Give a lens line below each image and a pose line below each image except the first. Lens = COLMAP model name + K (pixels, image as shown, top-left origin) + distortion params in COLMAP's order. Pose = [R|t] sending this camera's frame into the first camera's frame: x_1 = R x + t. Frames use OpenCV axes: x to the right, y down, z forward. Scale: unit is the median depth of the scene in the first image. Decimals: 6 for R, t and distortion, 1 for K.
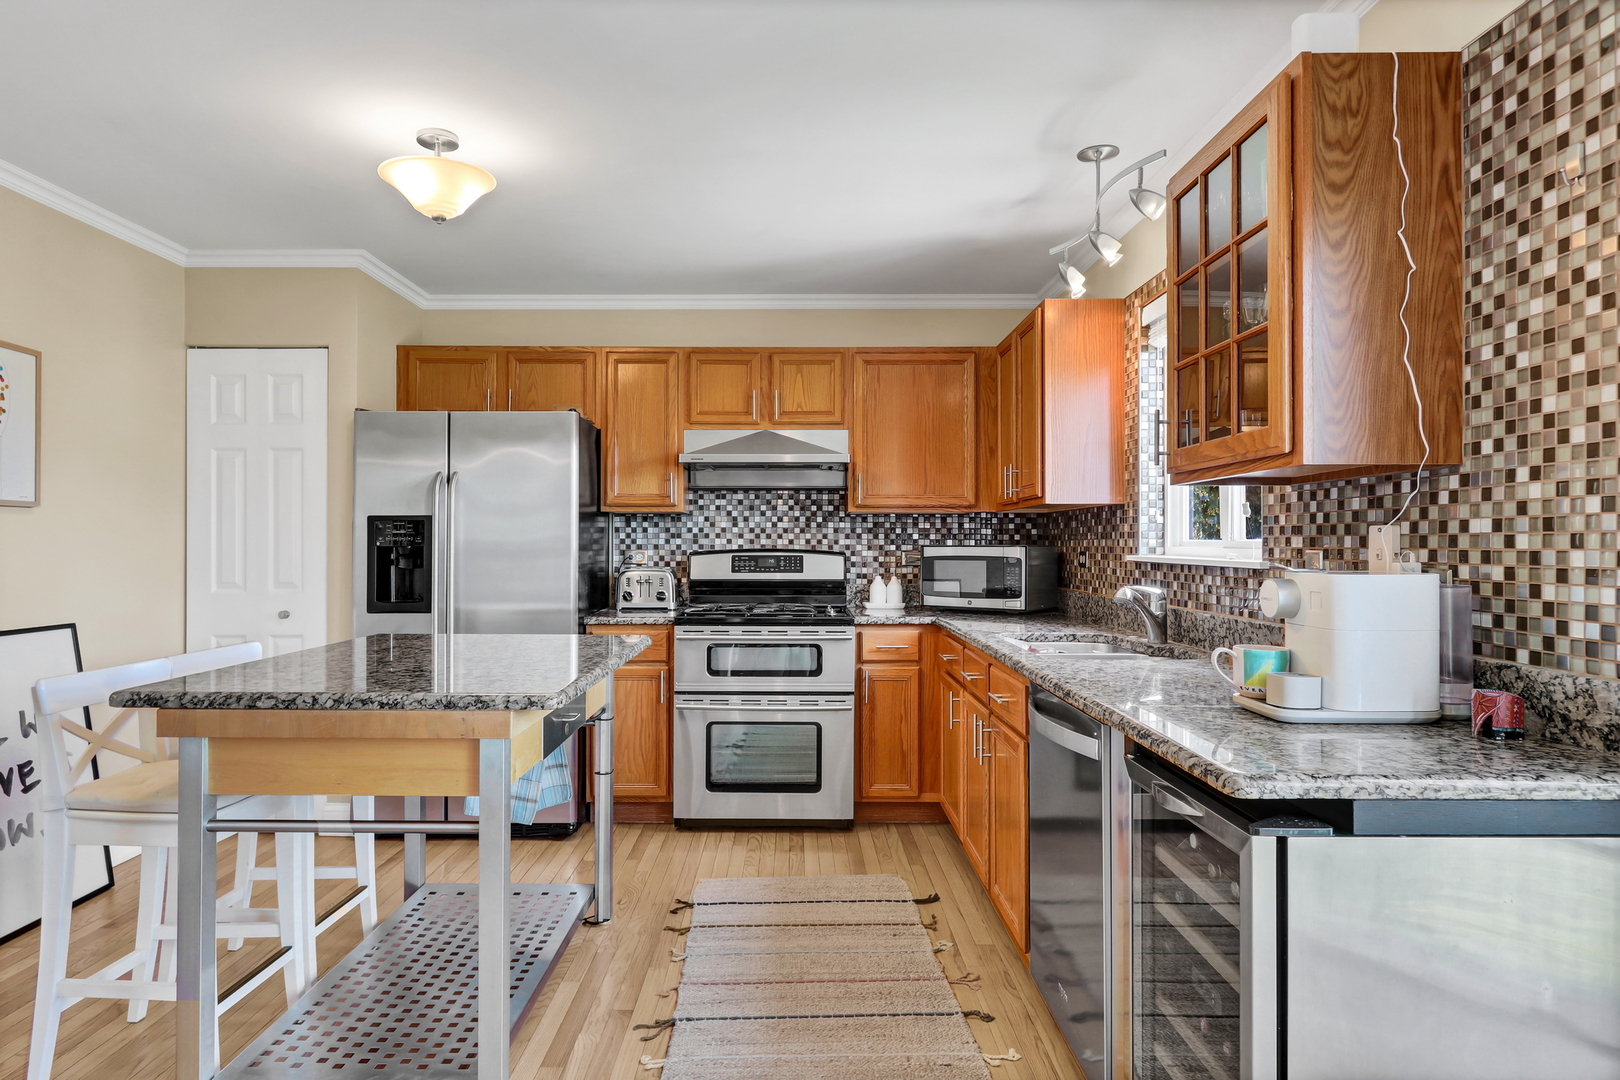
lens RADIAL K [[969.7, 0, 806.2], [0, 969.7, 545.6], [0, 0, 1]] dist [0.010624, -0.001369]
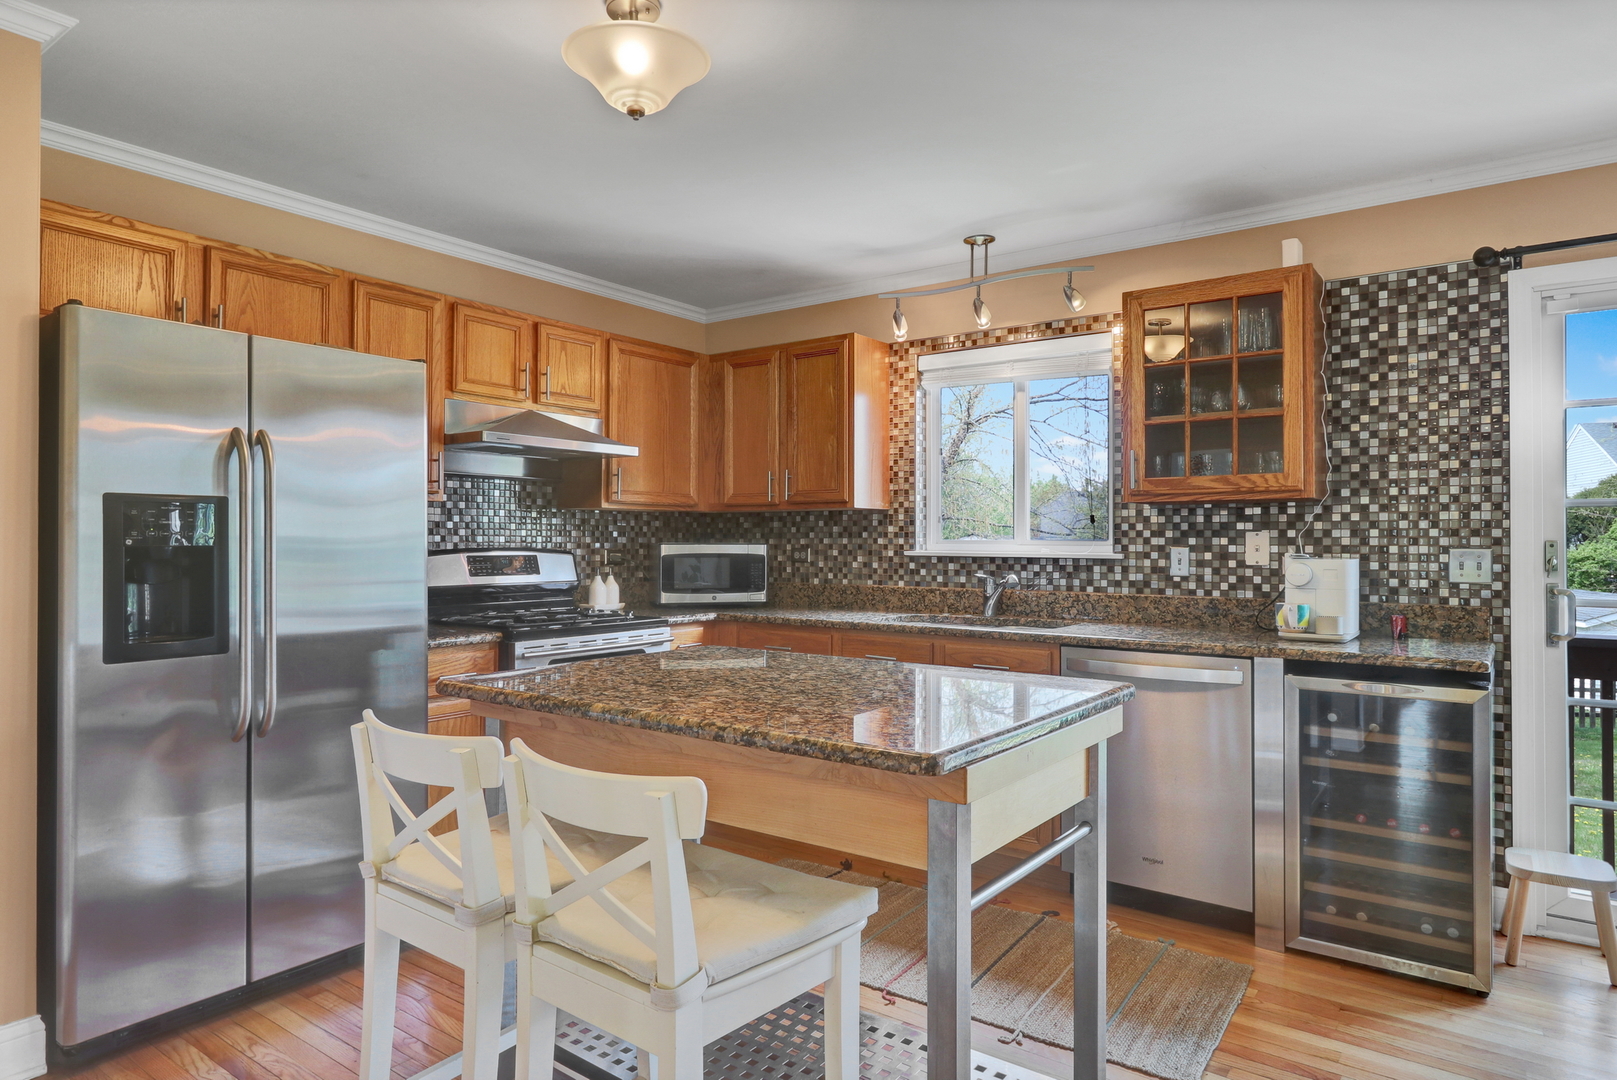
lens RADIAL K [[967.9, 0, 808.8], [0, 967.9, 534.3], [0, 0, 1]] dist [0.010624, -0.001369]
pose [[0.585384, 0.005607, 0.810737, -0.639261], [0.001021, 0.999970, -0.007652, -0.001876], [-0.810756, 0.005307, 0.585361, 0.314702]]
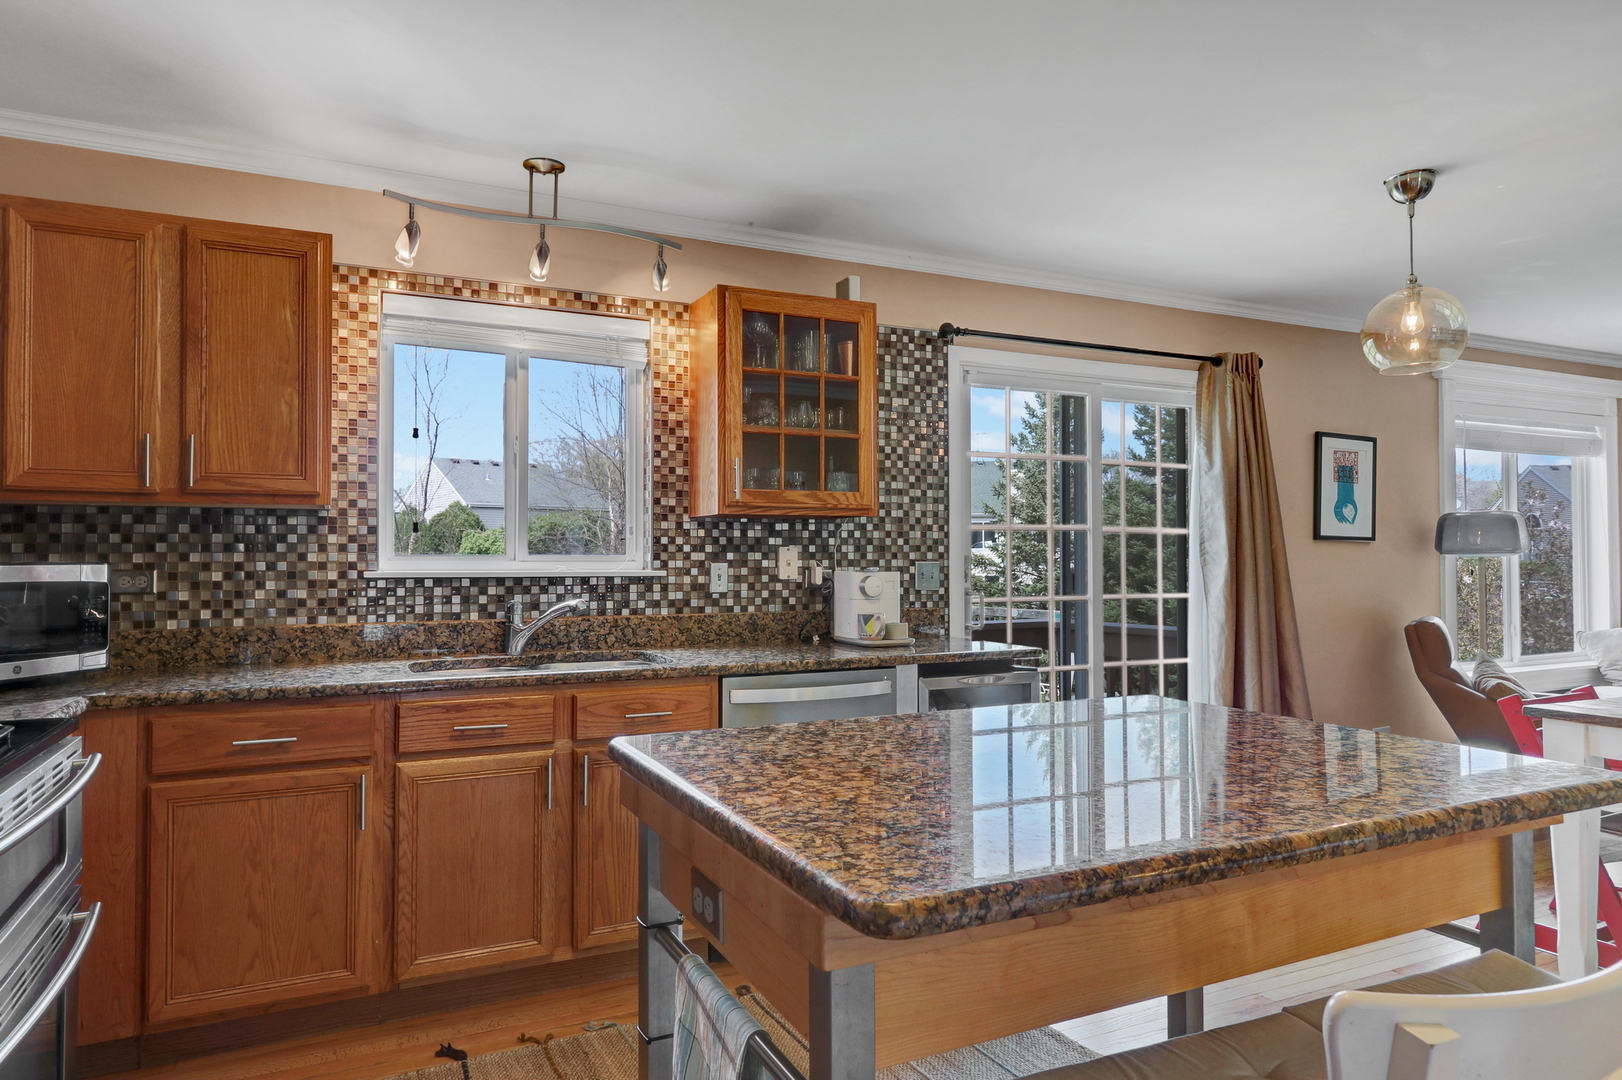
lens RADIAL K [[970.9, 0, 808.1], [0, 970.9, 542.4], [0, 0, 1]] dist [0.010624, -0.001369]
pose [[-0.429241, 0.013570, 0.903088, -0.520229], [0.003700, 0.999905, -0.013266, -0.002585], [-0.903183, -0.002353, -0.429250, 0.862328]]
